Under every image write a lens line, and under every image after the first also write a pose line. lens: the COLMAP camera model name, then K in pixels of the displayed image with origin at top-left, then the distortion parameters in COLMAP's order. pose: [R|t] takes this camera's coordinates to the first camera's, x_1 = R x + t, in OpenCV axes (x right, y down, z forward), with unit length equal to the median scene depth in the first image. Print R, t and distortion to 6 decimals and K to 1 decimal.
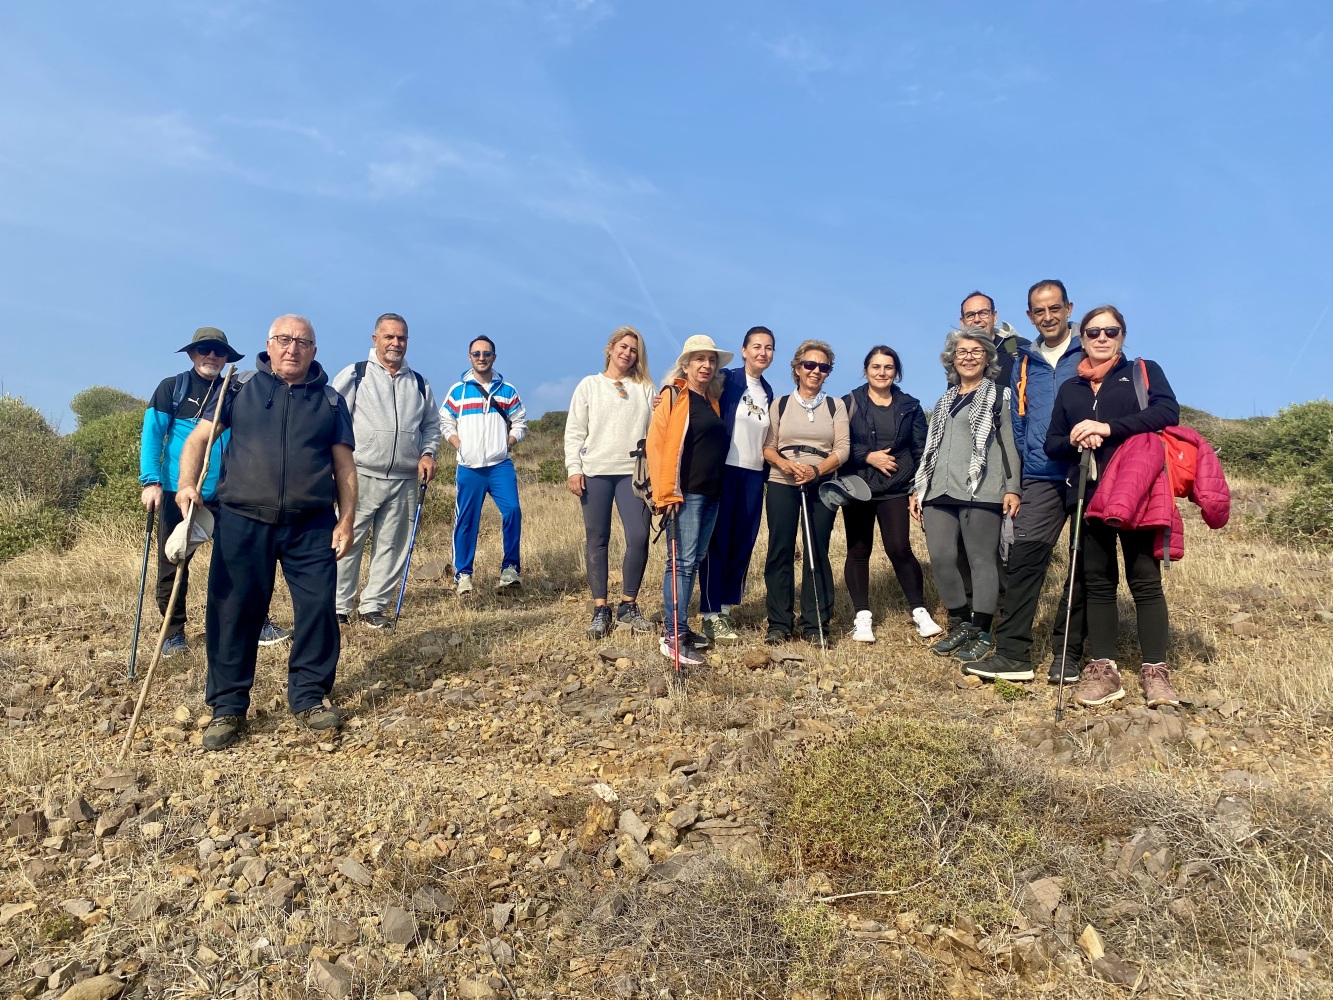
lens RADIAL K [[962.5, 0, 666.5], [0, 962.5, 500.0], [0, 0, 1]] dist [0.061988, -0.060591]
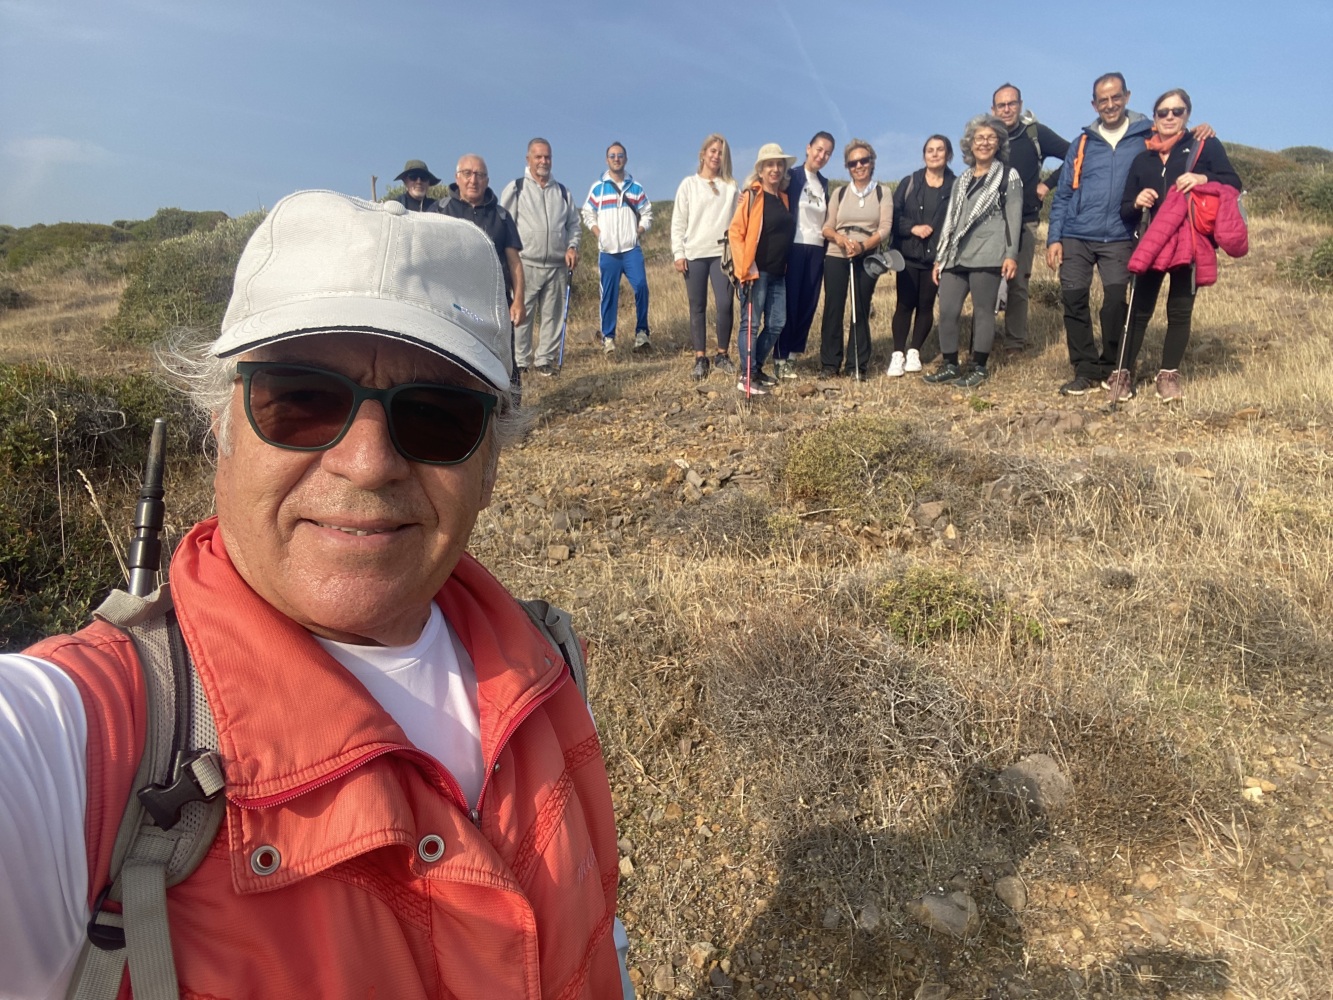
lens RADIAL K [[789.8, 0, 666.5], [0, 789.8, 500.0], [0, 0, 1]] dist [0.003499, -0.000586]
pose [[0.988427, 0.003532, -0.151655, 0.060527], [0.038029, 0.962035, 0.270264, 0.000122], [0.146852, -0.272903, 0.950767, -0.153292]]
